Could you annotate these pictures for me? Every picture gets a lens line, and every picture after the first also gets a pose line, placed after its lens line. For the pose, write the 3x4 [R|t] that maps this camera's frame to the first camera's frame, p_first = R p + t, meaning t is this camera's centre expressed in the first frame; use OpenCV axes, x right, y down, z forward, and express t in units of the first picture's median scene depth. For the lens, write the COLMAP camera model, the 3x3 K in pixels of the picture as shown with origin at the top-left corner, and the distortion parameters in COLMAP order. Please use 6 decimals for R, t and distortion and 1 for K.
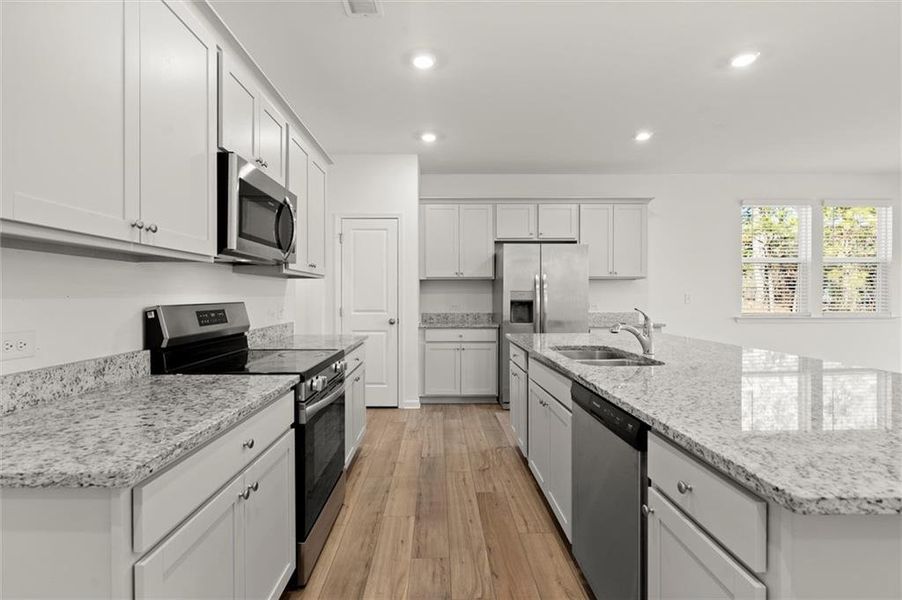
lens RADIAL K [[421.1, 0, 435.0], [0, 421.1, 297.6], [0, 0, 1]] dist [-0.007788, 0.000176]
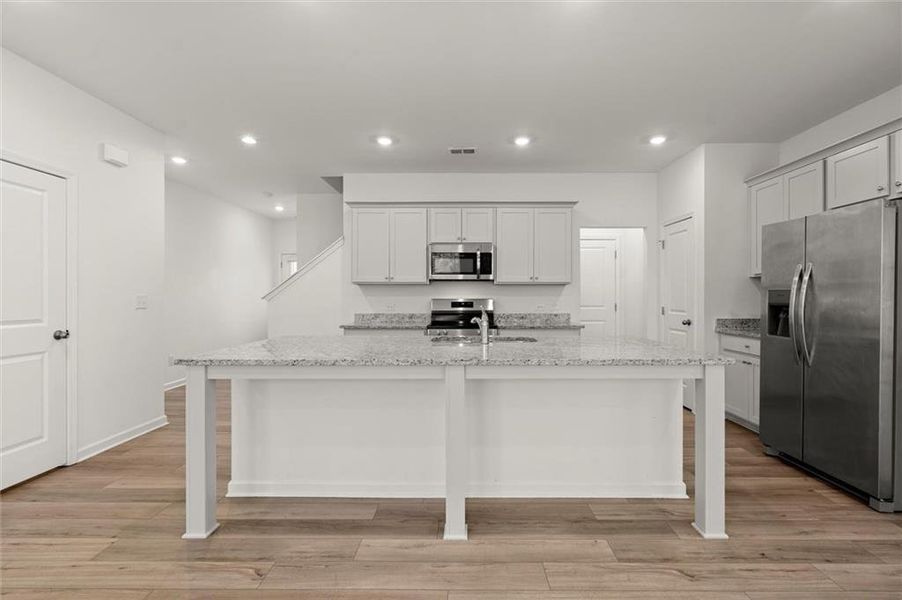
lens RADIAL K [[411.8, 0, 458.8], [0, 411.8, 296.6], [0, 0, 1]] dist [-0.001816, 0.000163]
pose [[-0.003394, 0.004148, -0.999986, 0.870528], [-0.005045, 0.999979, 0.004165, -0.004647], [0.999982, 0.005059, -0.003373, 0.466535]]
